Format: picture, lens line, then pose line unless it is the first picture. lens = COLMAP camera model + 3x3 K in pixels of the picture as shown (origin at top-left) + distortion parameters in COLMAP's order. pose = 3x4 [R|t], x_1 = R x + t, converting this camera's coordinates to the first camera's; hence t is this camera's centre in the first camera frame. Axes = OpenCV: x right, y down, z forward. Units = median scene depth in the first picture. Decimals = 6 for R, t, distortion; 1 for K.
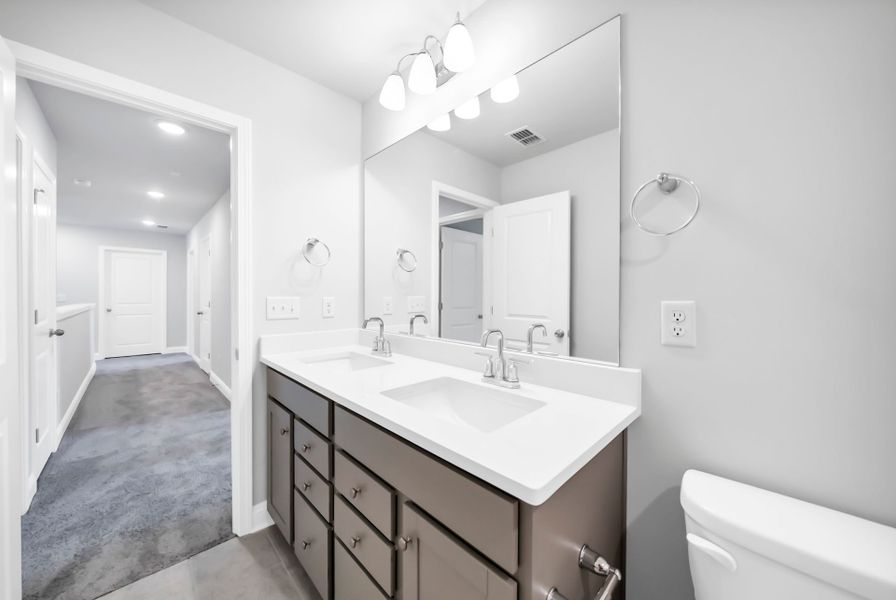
lens RADIAL K [[329.9, 0, 445.7], [0, 329.9, 300.7], [0, 0, 1]] dist [0.000051, -0.000018]
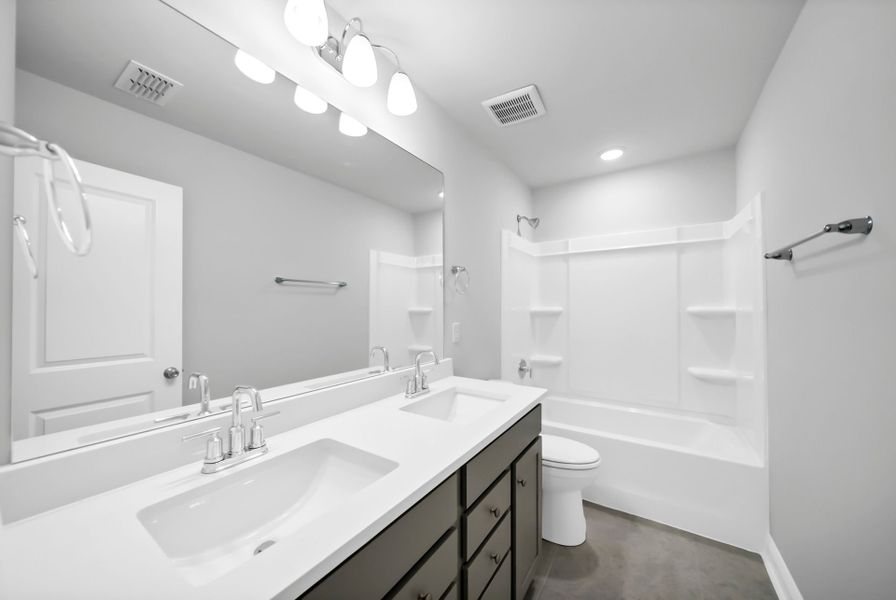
lens RADIAL K [[329.9, 0, 445.7], [0, 329.9, 300.7], [0, 0, 1]] dist [0.000051, -0.000018]
pose [[-0.237755, 0.008477, 0.971288, -1.123138], [0.016227, 0.999857, -0.004754, -0.105943], [-0.971190, 0.014631, -0.237859, 1.213859]]
